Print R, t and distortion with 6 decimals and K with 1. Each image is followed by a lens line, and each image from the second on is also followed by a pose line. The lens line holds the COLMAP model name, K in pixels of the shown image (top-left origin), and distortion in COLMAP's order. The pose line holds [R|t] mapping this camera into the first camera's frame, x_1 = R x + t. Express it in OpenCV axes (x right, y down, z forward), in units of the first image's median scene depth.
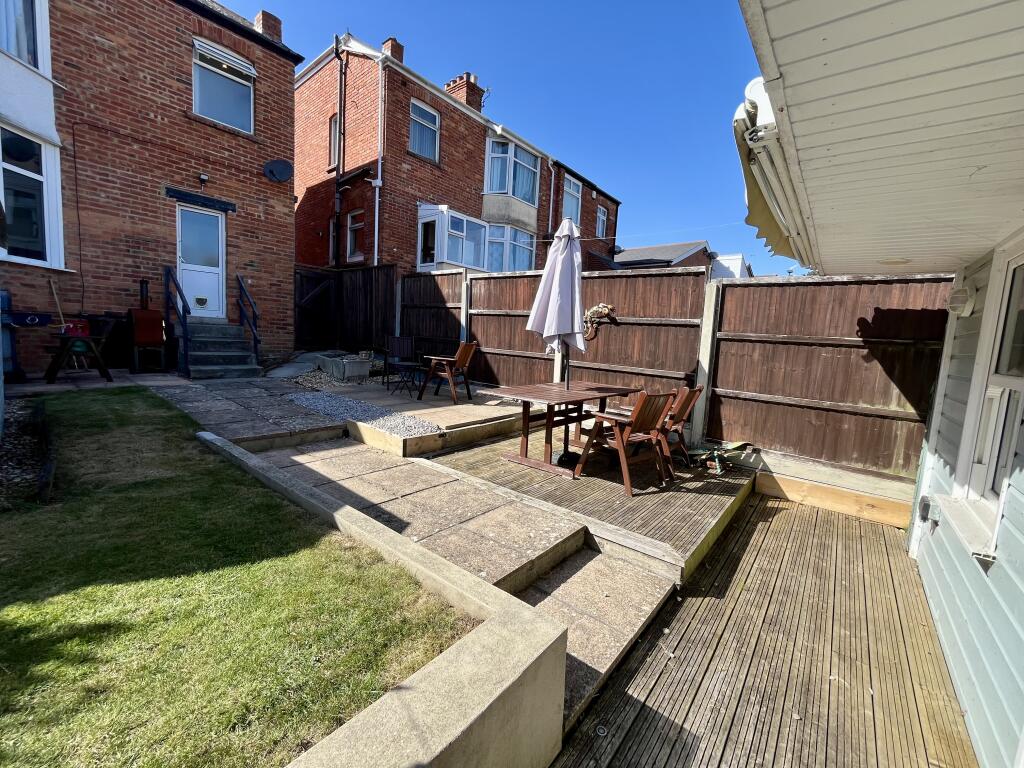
lens RADIAL K [[417.3, 0, 512.9], [0, 417.3, 379.7], [0, 0, 1]] dist [0.002146, 0.000841]
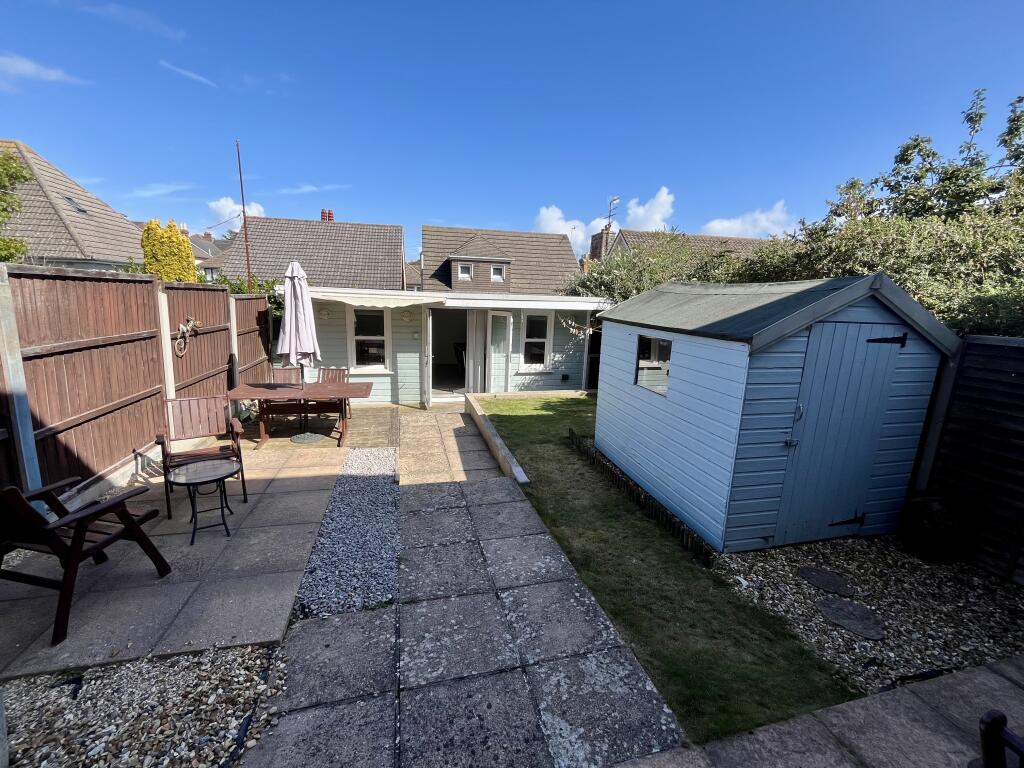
lens RADIAL K [[417.3, 0, 508.5], [0, 417.3, 376.2], [0, 0, 1]] dist [0.002146, 0.000841]
pose [[-0.795653, -0.208385, 0.568781, -1.459280], [-0.028837, 0.950932, 0.308054, -0.571828], [-0.605066, 0.228702, -0.762621, 2.059222]]
